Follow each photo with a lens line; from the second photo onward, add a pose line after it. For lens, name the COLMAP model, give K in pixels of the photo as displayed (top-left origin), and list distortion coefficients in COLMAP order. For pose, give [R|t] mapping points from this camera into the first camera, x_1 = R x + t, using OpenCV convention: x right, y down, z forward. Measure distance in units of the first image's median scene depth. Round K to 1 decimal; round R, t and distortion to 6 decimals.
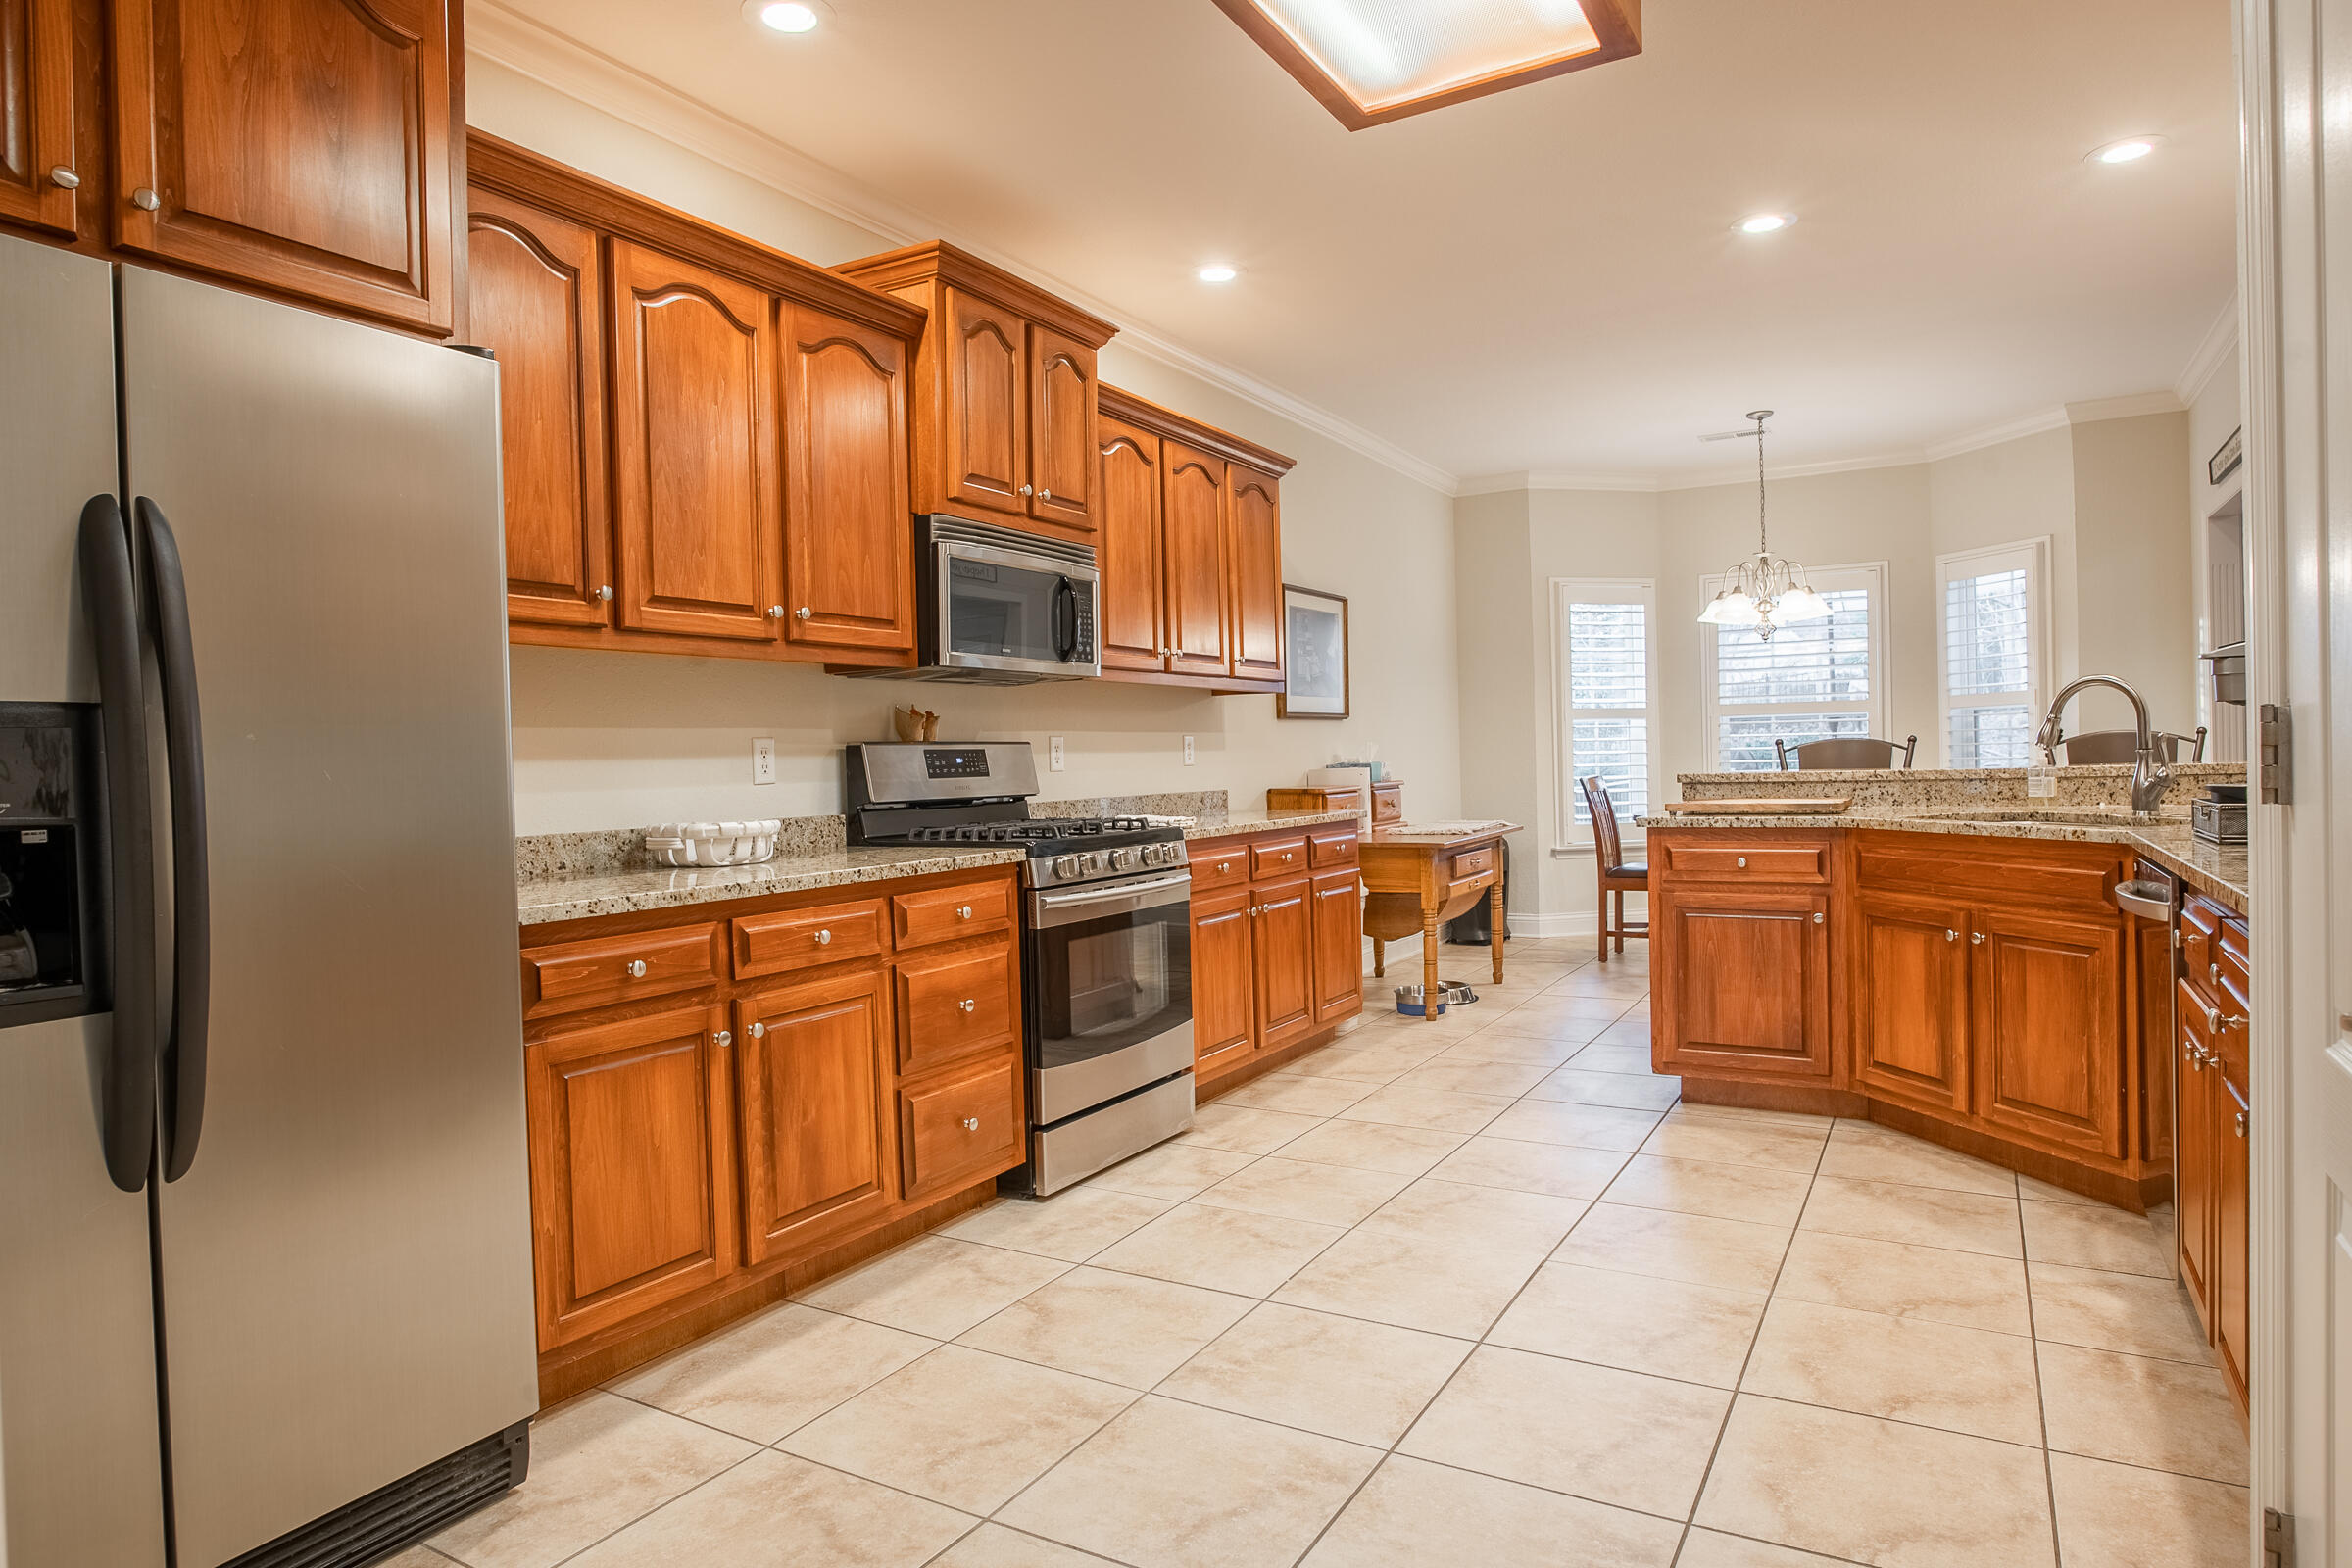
lens RADIAL K [[1375.3, 0, 1175.6], [0, 1375.3, 785.4], [0, 0, 1]] dist [-0.033921, 0.012269]
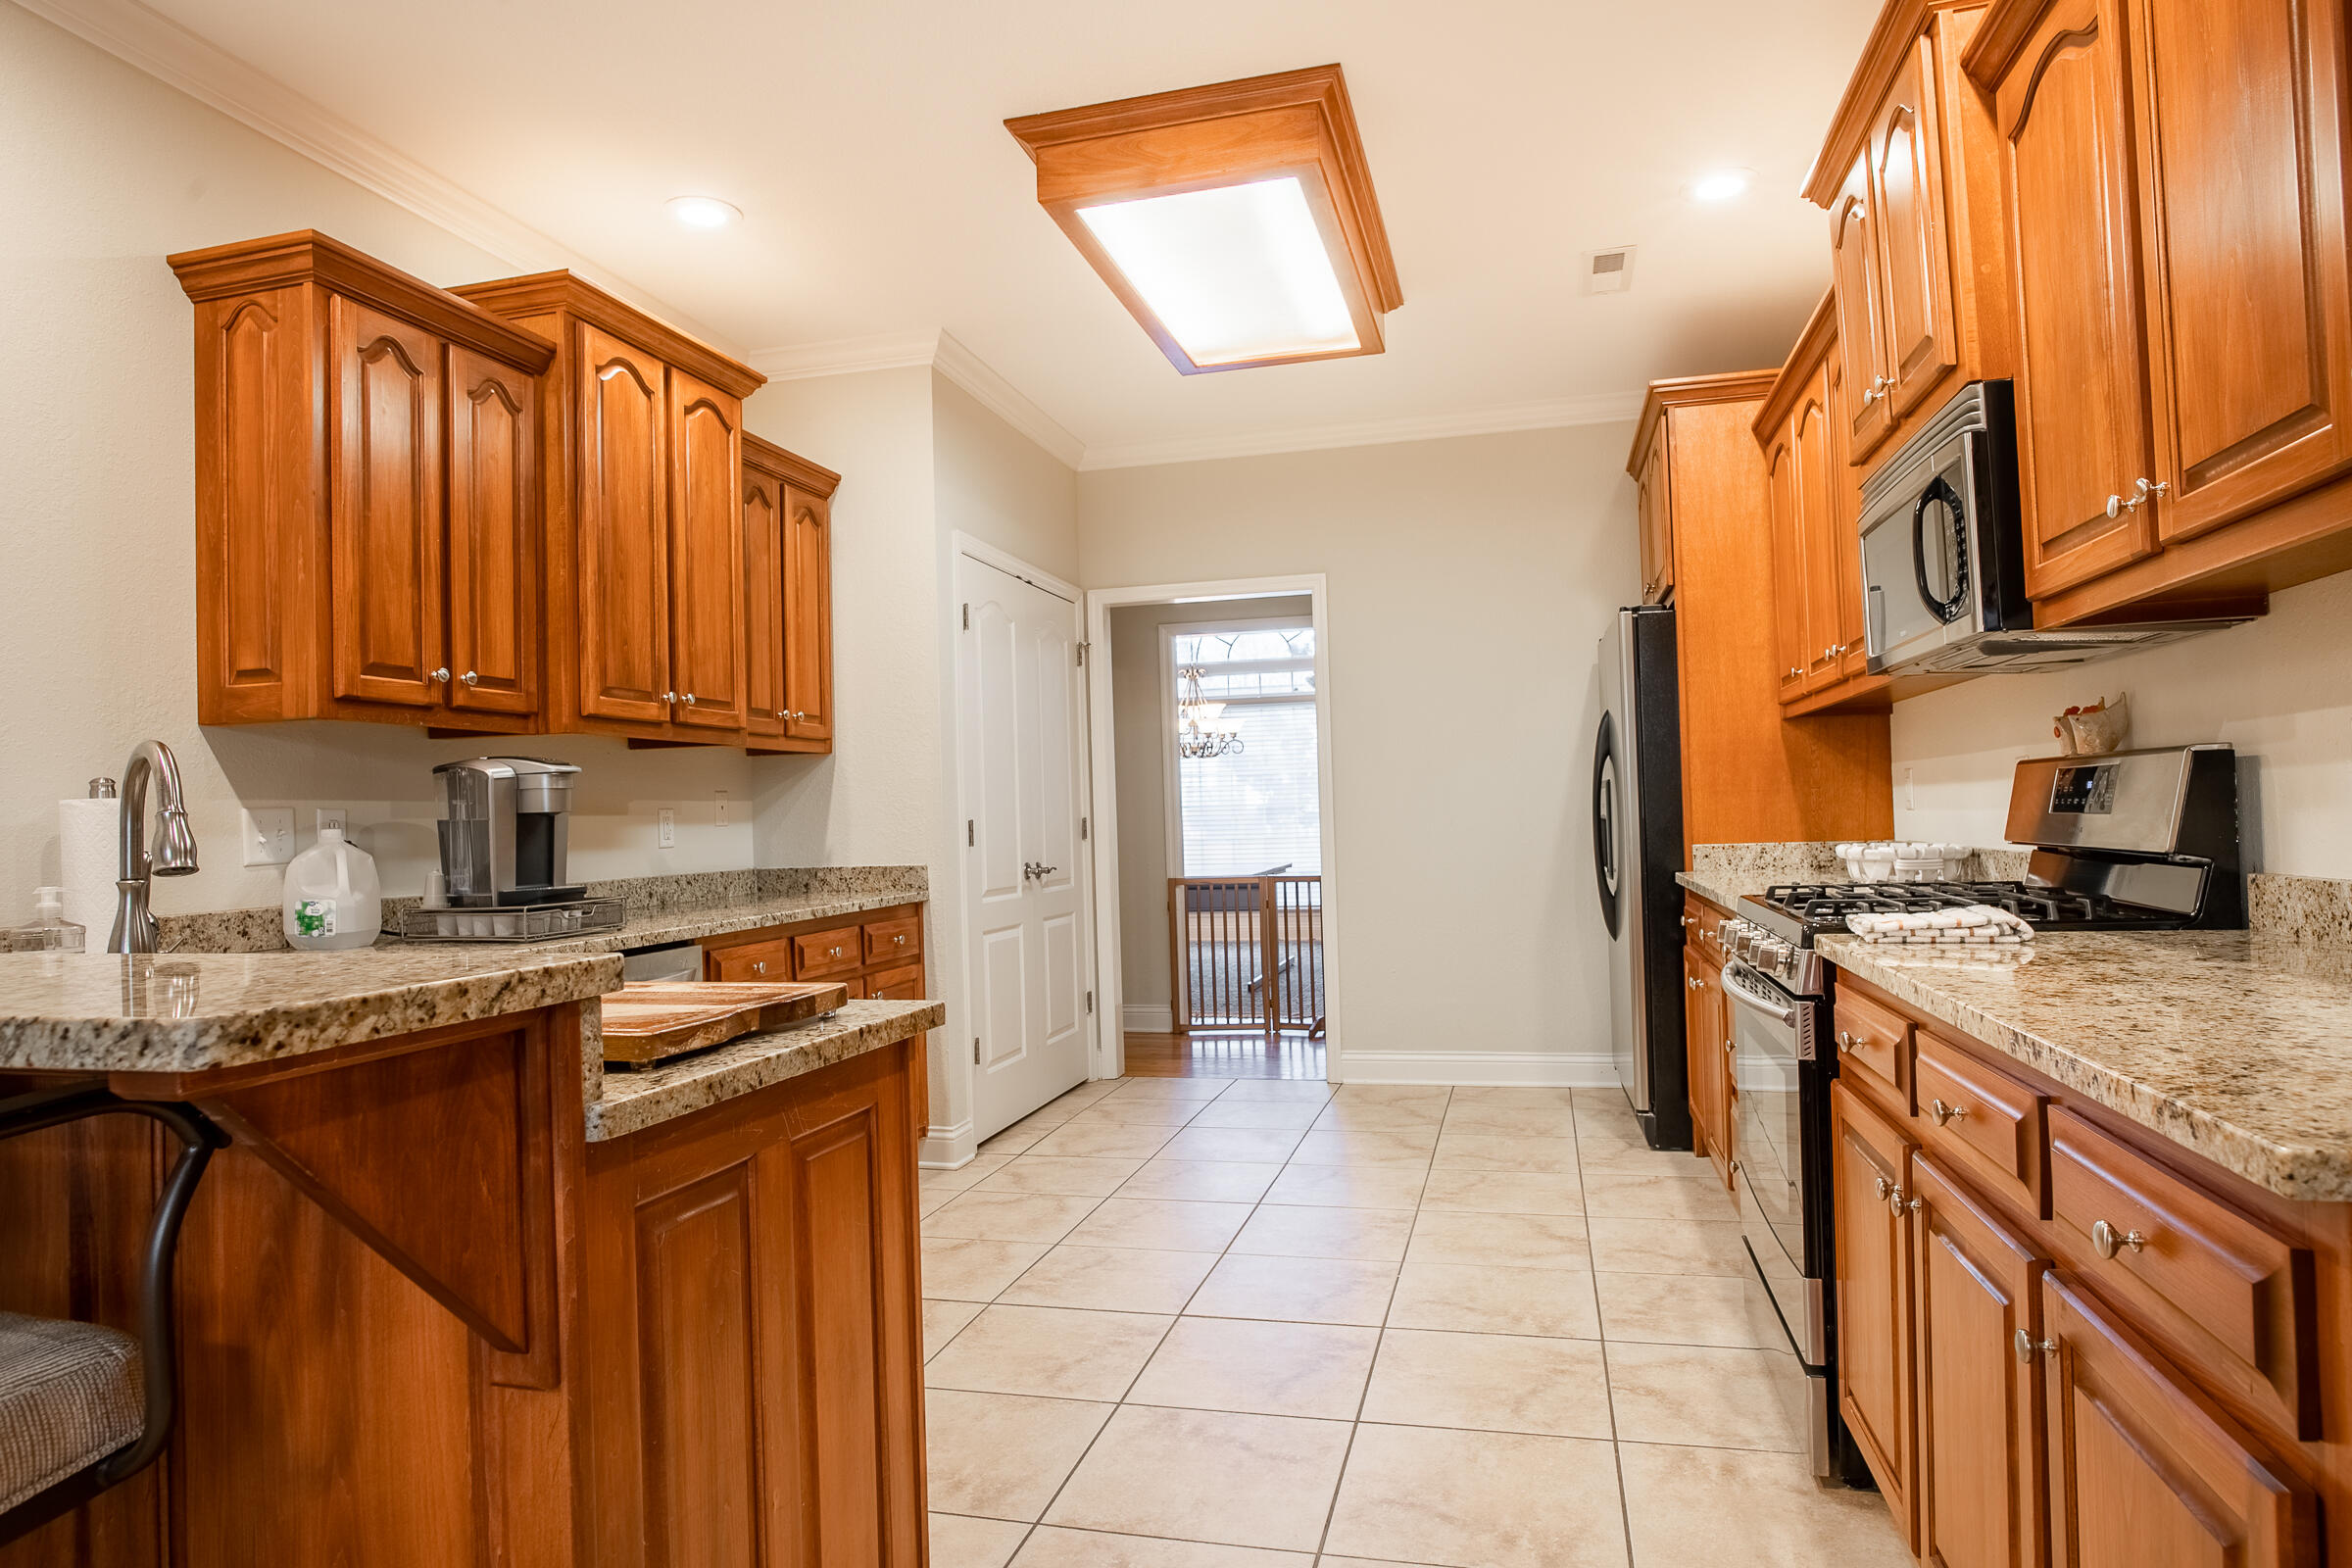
lens RADIAL K [[1375.3, 0, 1175.9], [0, 1375.3, 782.6], [0, 0, 1]] dist [-0.033921, 0.012269]
pose [[-0.961583, 0.048581, -0.270180, 0.526811], [0.051364, 0.998675, -0.003238, -0.050273], [0.269665, -0.016992, -0.962804, 1.979486]]
